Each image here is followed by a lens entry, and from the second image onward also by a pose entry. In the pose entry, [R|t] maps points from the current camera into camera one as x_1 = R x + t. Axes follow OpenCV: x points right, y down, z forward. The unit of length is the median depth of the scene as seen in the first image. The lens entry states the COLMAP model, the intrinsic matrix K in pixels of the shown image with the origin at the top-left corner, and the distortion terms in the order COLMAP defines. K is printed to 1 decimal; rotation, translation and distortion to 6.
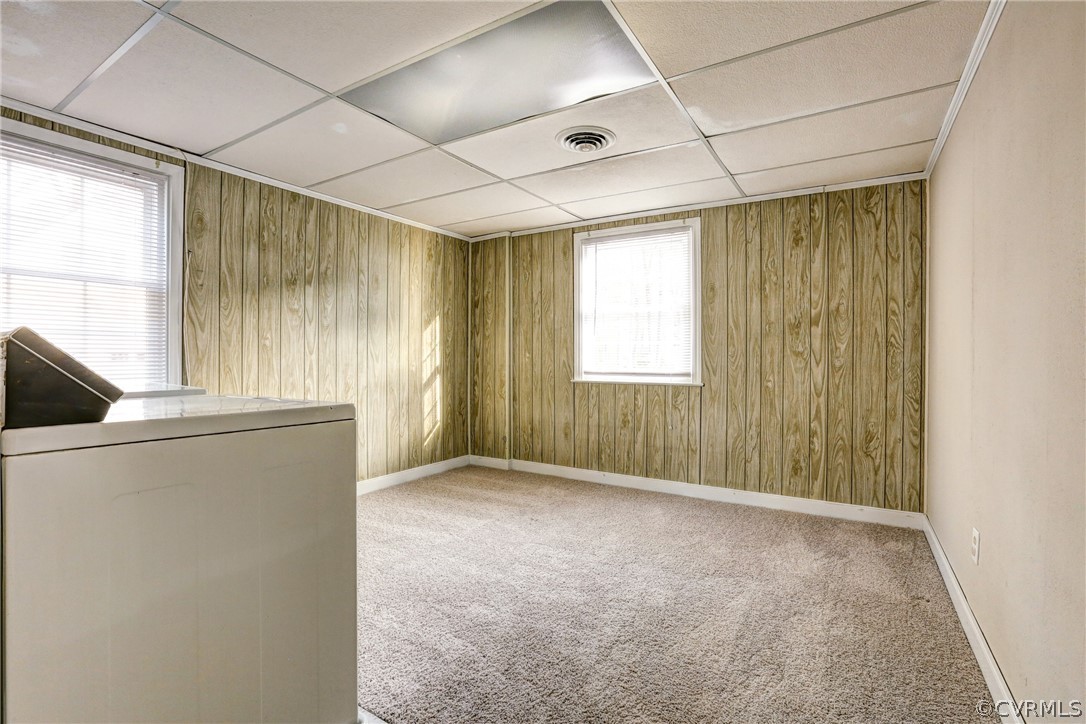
lens RADIAL K [[496.3, 0, 546.3], [0, 496.3, 360.5], [0, 0, 1]] dist [-0.039955, 0.010596]
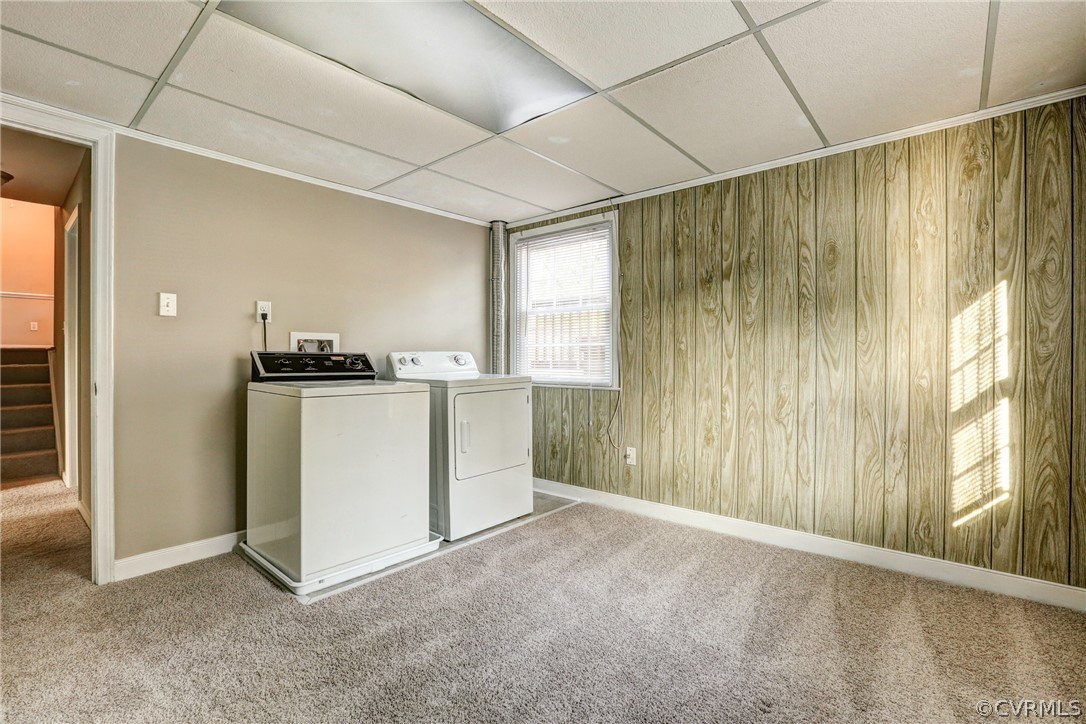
lens RADIAL K [[496.3, 0, 547.2], [0, 496.3, 357.7], [0, 0, 1]] dist [-0.039955, 0.010596]
pose [[-0.151389, 0.005945, -0.988456, 0.423025], [-0.003978, 0.999970, 0.006623, -0.017022], [0.988466, 0.004934, -0.151361, 0.782057]]
